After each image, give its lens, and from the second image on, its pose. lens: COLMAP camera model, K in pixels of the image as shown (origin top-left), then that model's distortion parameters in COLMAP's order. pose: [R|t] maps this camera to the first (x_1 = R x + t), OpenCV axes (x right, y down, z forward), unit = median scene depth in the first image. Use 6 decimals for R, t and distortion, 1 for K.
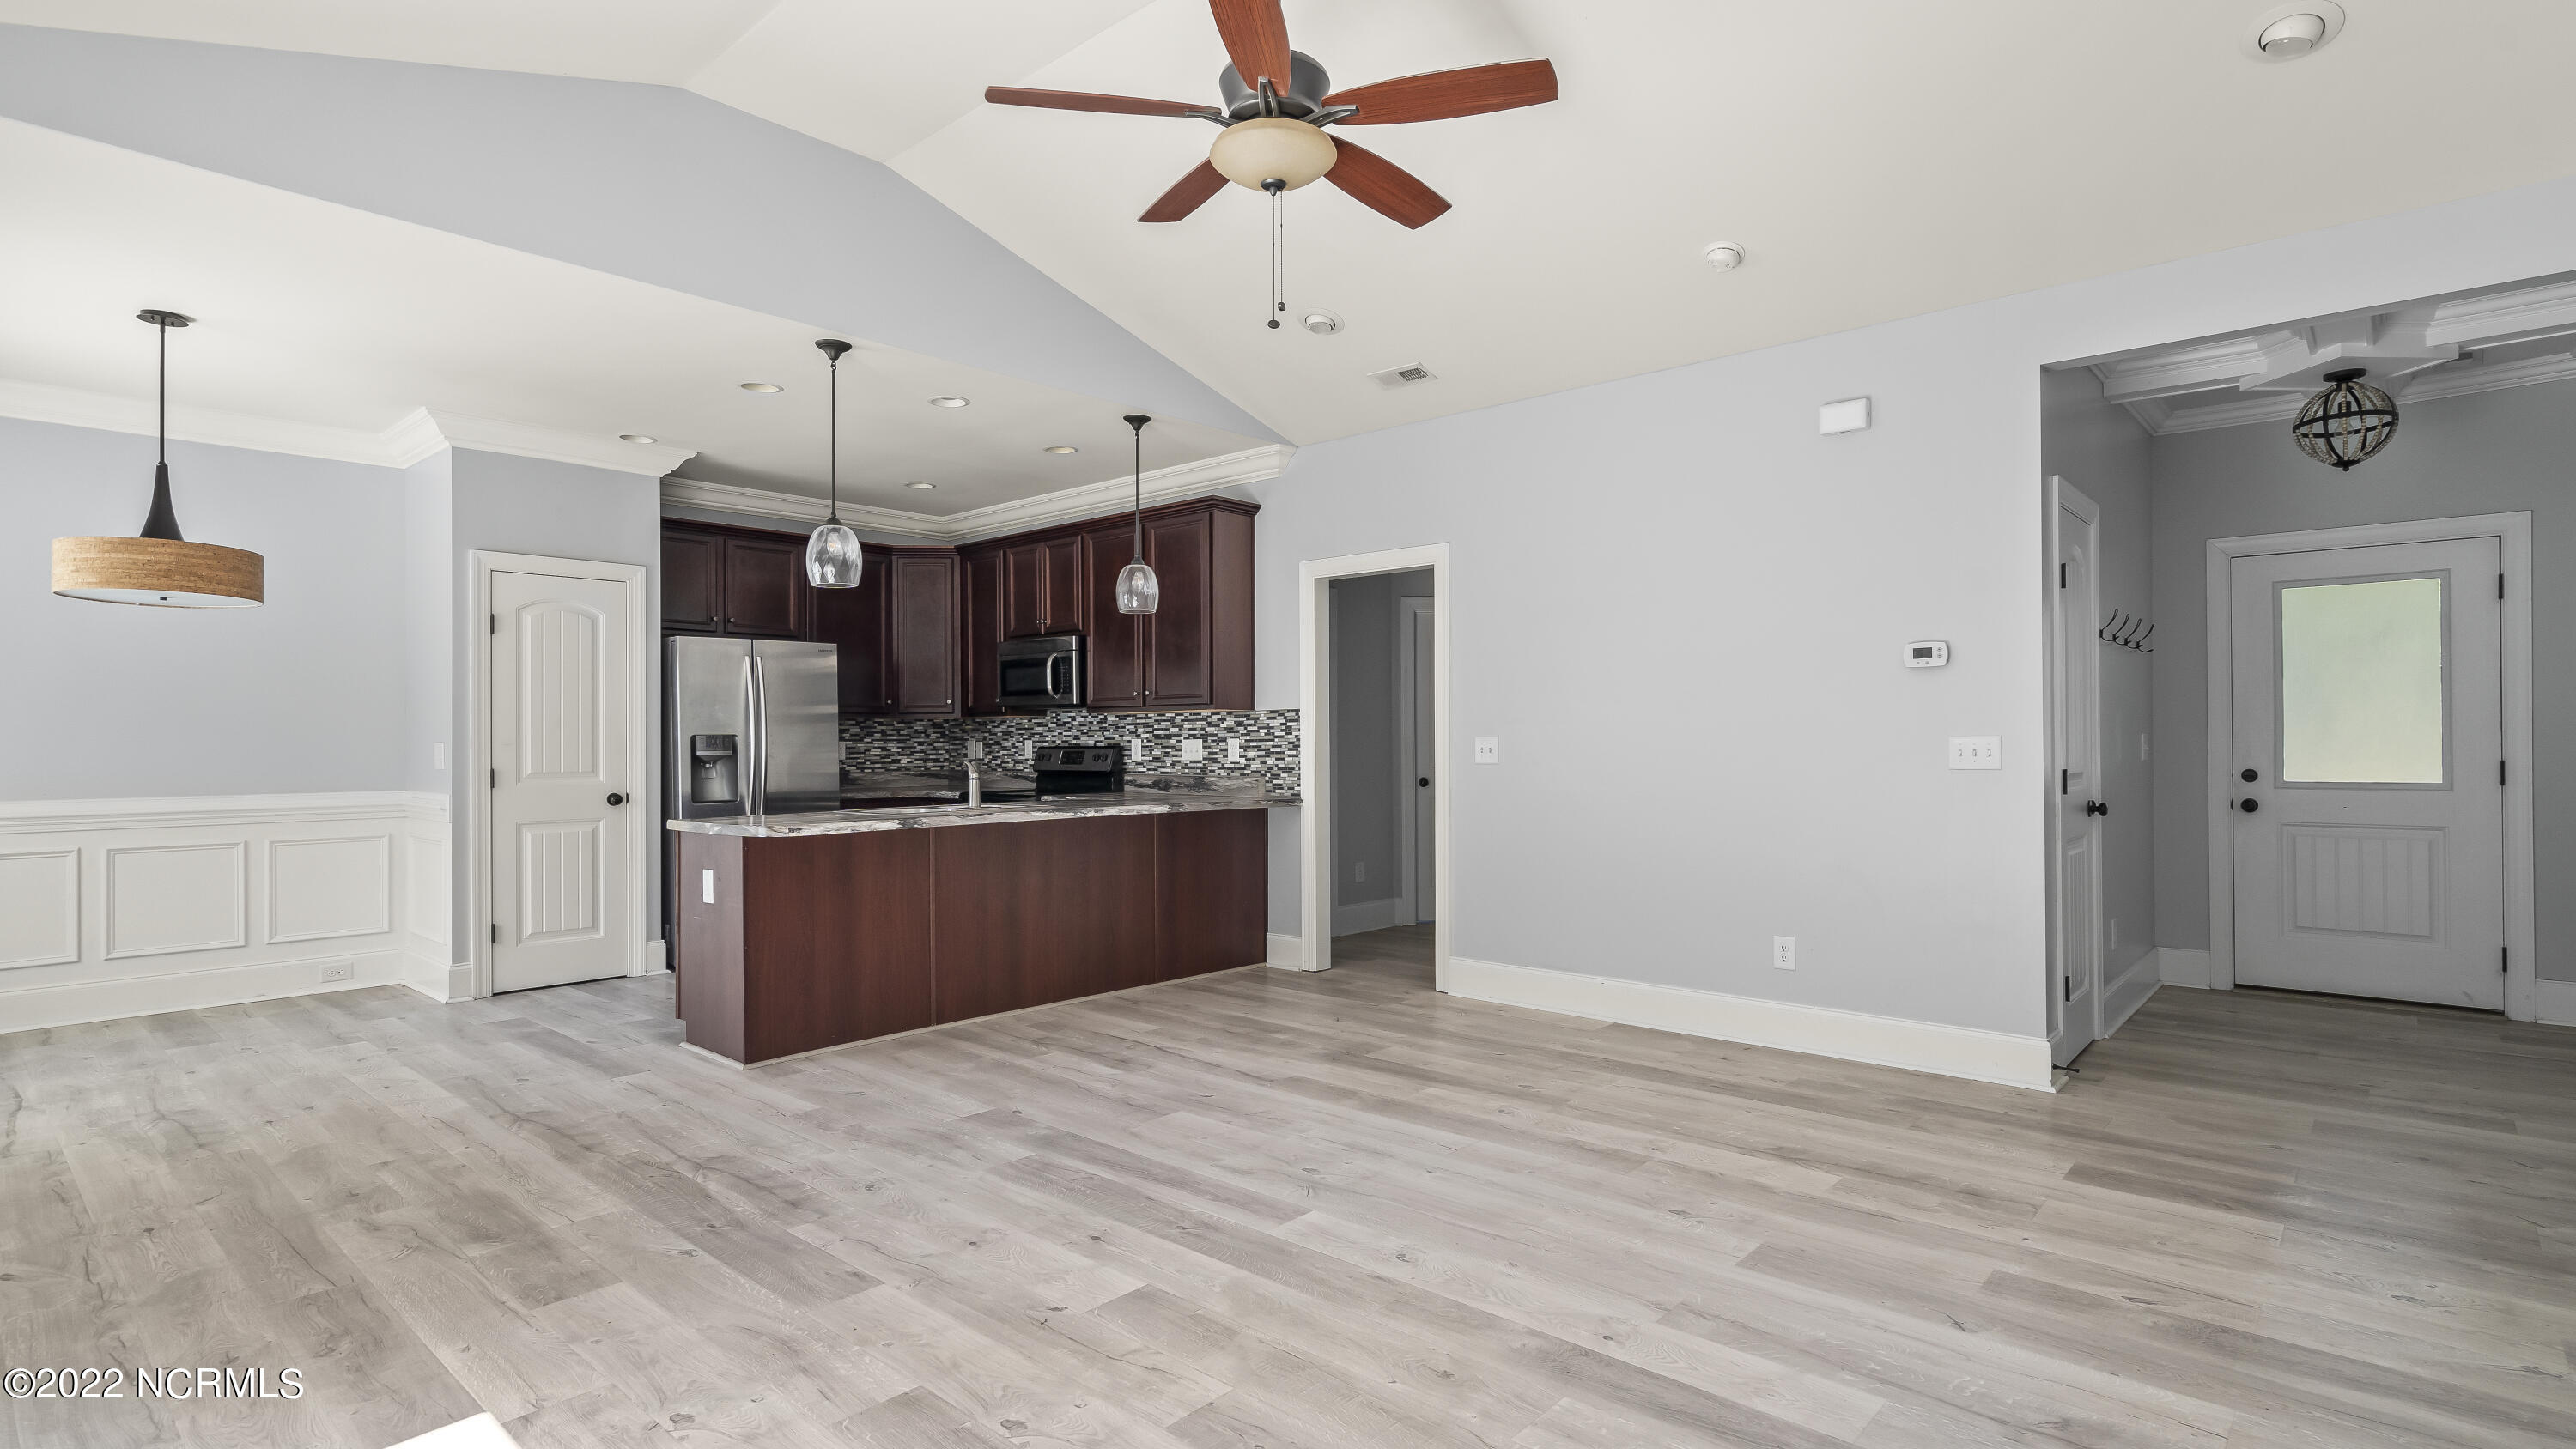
lens RADIAL K [[1253.3, 0, 1288.0], [0, 1253.3, 724.5], [0, 0, 1]] dist [-0.002959, -0.000388]
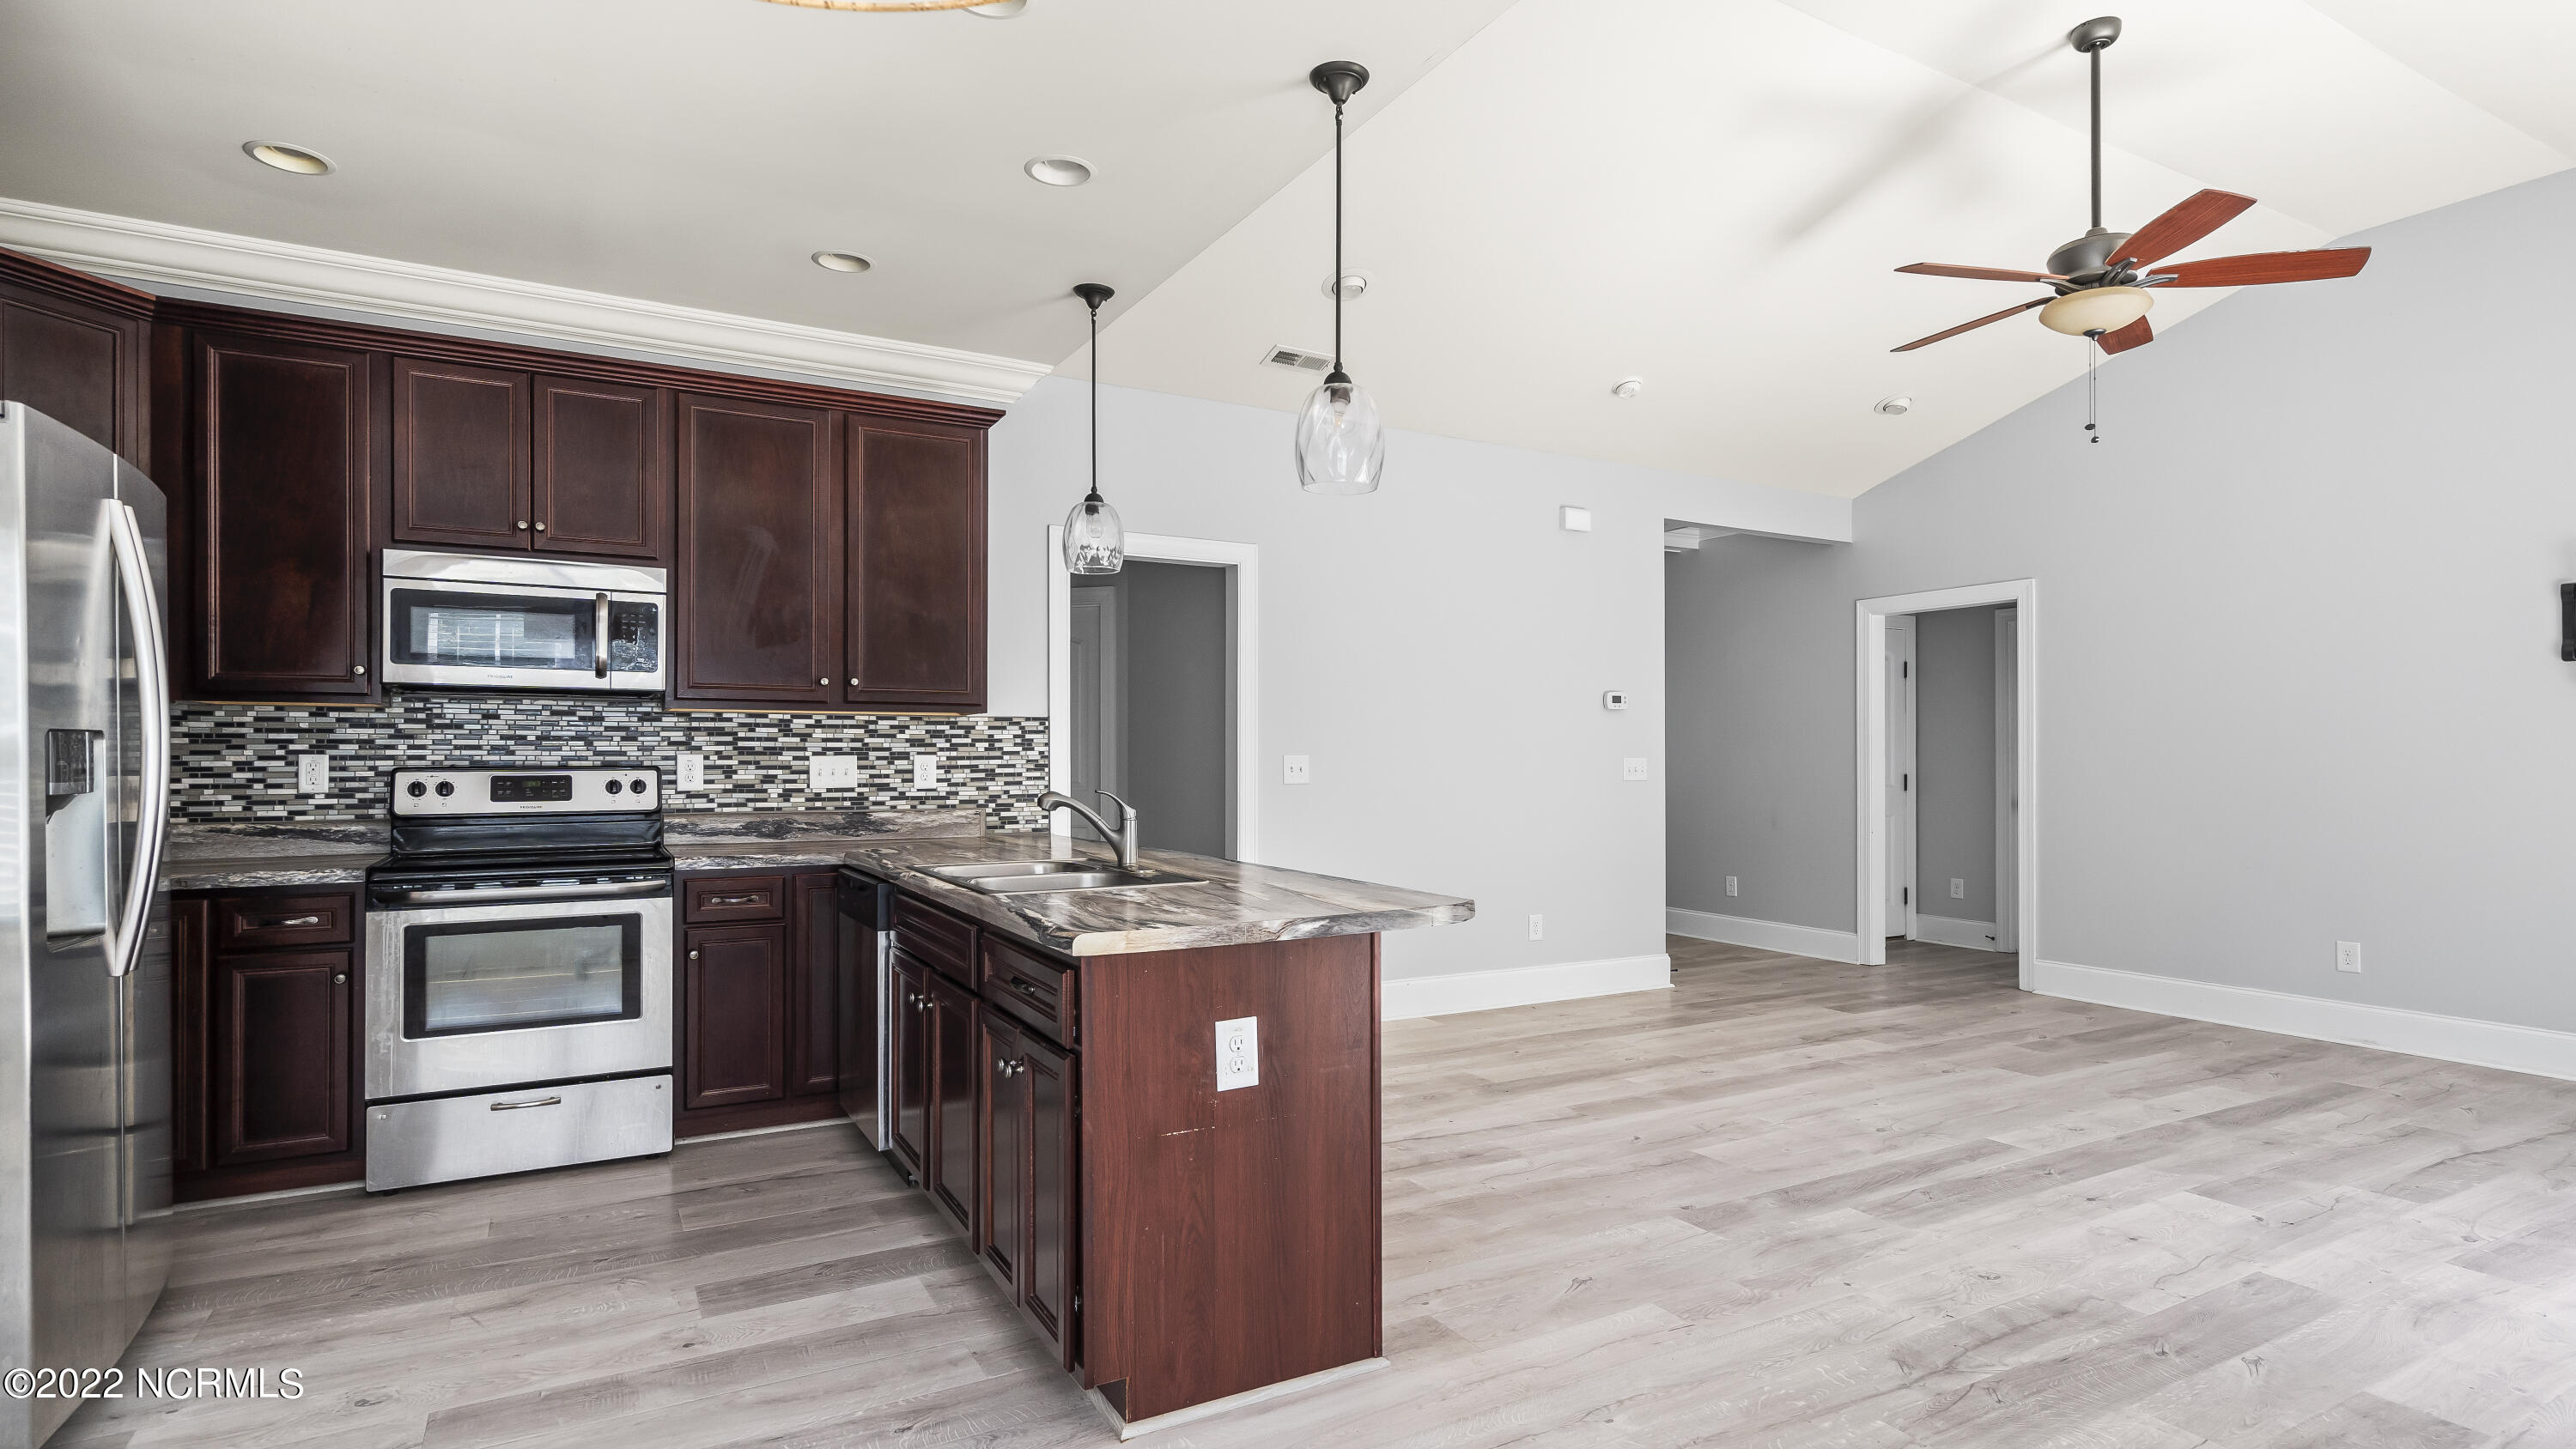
lens RADIAL K [[1287.6, 0, 1288.2], [0, 1287.6, 756.0], [0, 0, 1]] dist [-0.001332, 0.000124]
pose [[0.320255, 0.006840, 0.947307, -1.028945], [-0.014020, 0.999899, -0.002480, 0.016802], [-0.947228, -0.012487, 0.320318, 0.913974]]
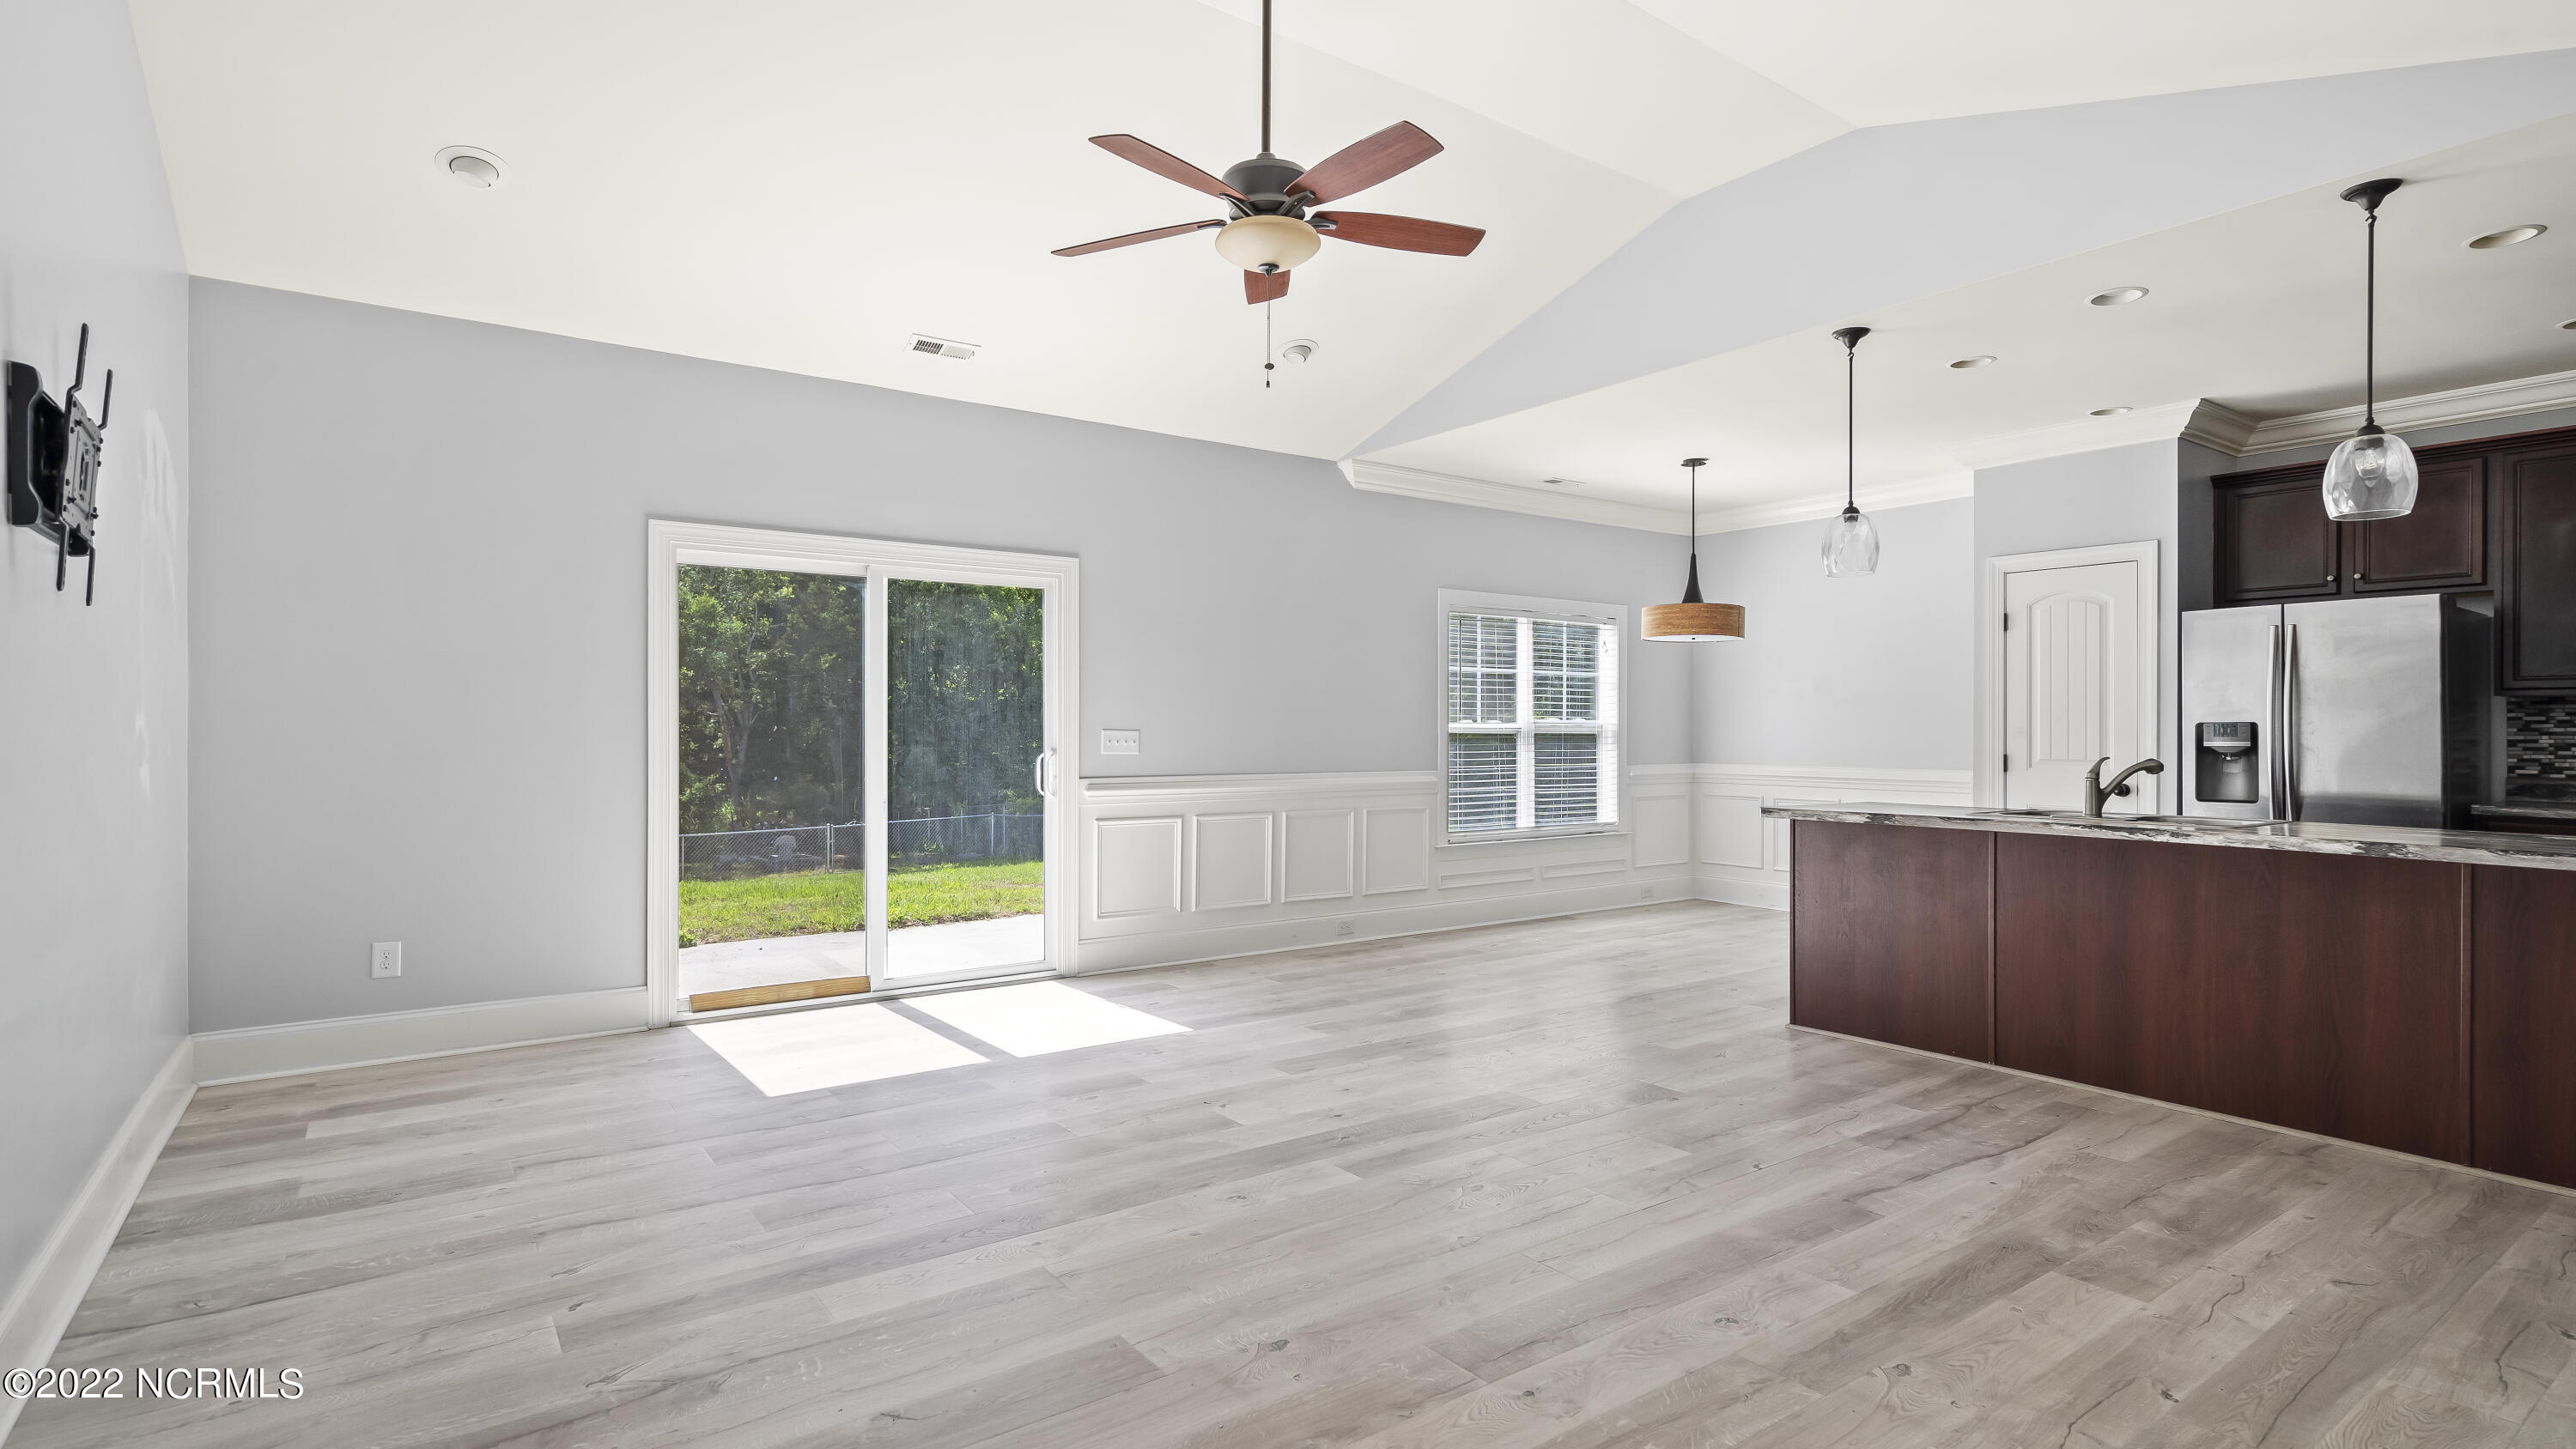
lens RADIAL K [[1240.8, 0, 1288.0], [0, 1240.8, 724.5], [0, 0, 1]] dist [-0.000227, 0.000240]
pose [[-0.213561, -0.000503, -0.976930, 0.768378], [0.012507, 0.999917, -0.003248, 0.006771], [0.976850, -0.012912, -0.213537, 0.851777]]
